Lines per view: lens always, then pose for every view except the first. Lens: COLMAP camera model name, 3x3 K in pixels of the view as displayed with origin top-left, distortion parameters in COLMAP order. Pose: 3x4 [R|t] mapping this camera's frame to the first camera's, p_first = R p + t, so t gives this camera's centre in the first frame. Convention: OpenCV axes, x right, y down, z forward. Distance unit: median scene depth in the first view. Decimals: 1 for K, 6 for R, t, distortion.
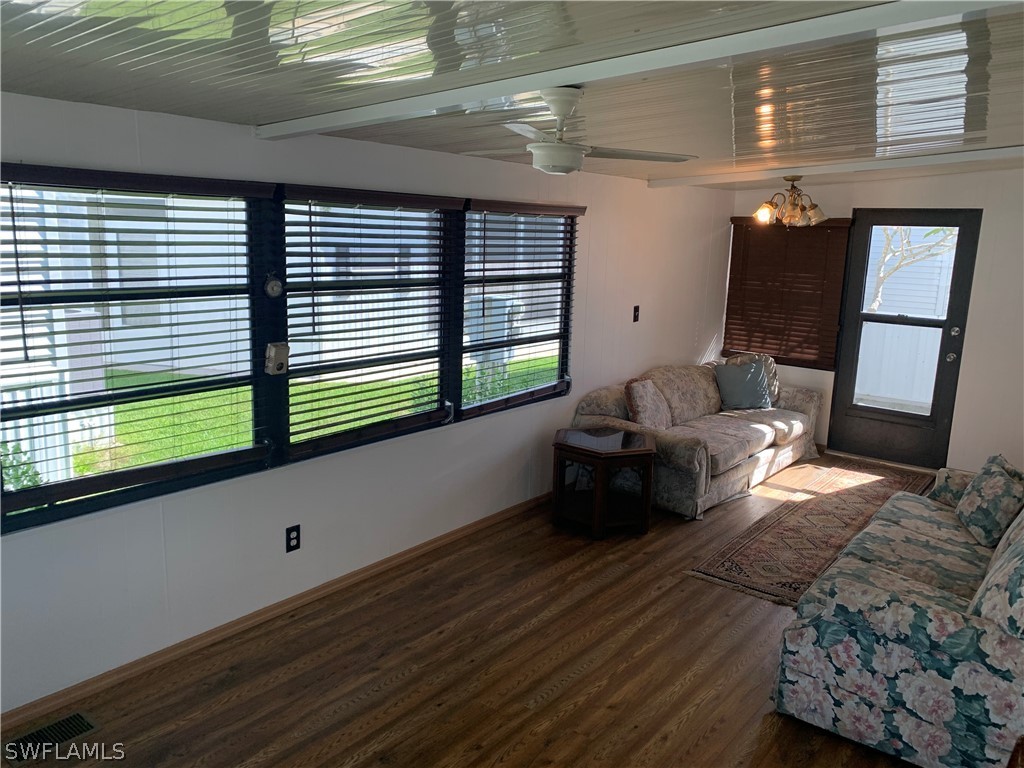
lens RADIAL K [[772.9, 0, 512.0], [0, 772.9, 384.0], [0, 0, 1]] dist [0.053853, 0.003481]
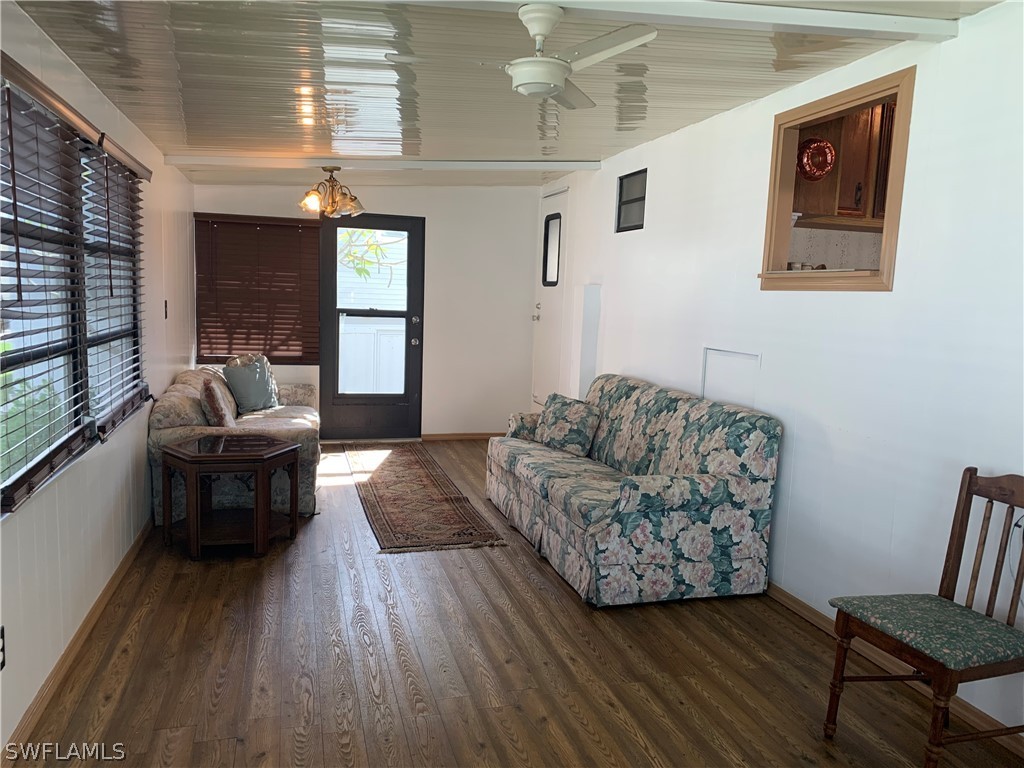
lens RADIAL K [[771.4, 0, 512.0], [0, 771.4, 384.0], [0, 0, 1]] dist [0.122397, -0.000980]
pose [[0.618464, -0.109697, 0.778118, -0.462785], [0.141828, 0.989529, 0.026774, 0.033604], [-0.772908, 0.093800, 0.627547, 0.266767]]
